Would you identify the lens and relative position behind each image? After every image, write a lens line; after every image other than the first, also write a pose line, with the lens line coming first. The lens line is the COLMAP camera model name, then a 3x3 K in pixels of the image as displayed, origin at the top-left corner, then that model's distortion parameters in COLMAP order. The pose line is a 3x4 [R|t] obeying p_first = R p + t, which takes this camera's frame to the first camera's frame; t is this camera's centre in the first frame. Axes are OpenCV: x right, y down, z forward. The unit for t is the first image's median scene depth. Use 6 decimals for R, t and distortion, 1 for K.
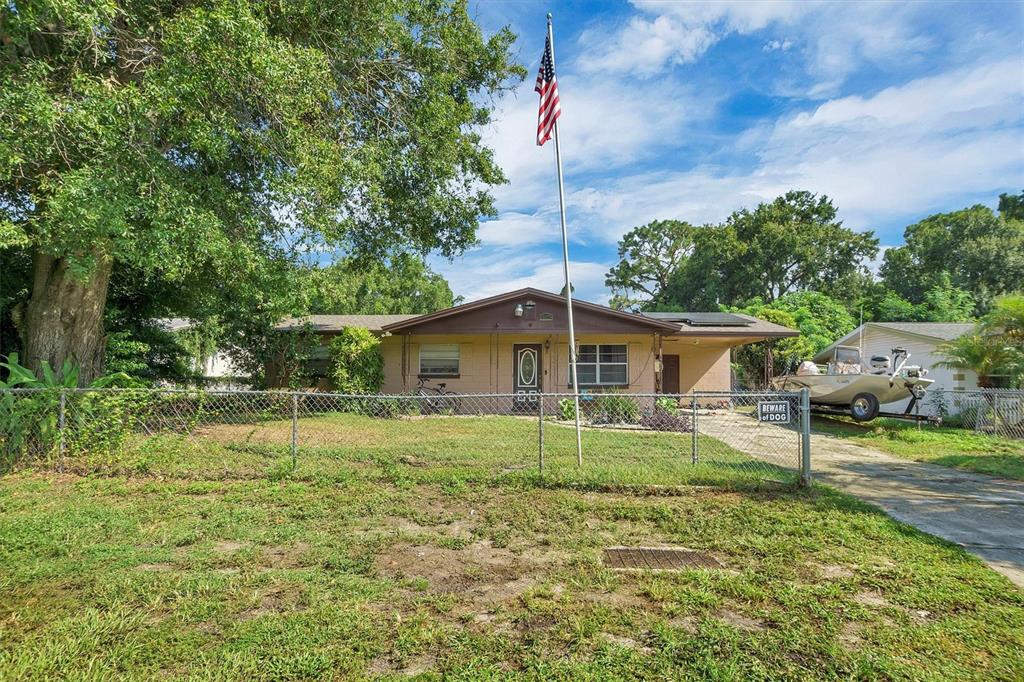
lens RADIAL K [[465.9, 0, 507.8], [0, 465.9, 356.8], [0, 0, 1]] dist [-0.026707, 0.000295]
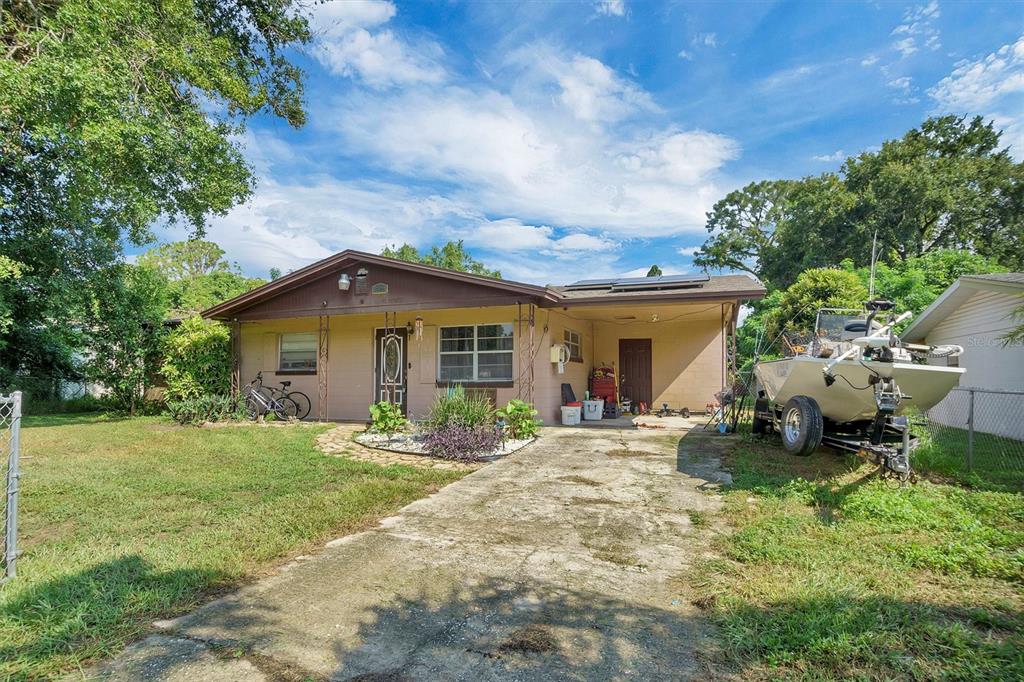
lens RADIAL K [[465.9, 0, 507.8], [0, 465.9, 356.8], [0, 0, 1]] dist [-0.026707, 0.000295]
pose [[0.963720, -0.019957, -0.266168, 0.160900], [0.021782, 0.999755, 0.003905, 0.007419], [0.266025, -0.009561, 0.963919, 0.120567]]
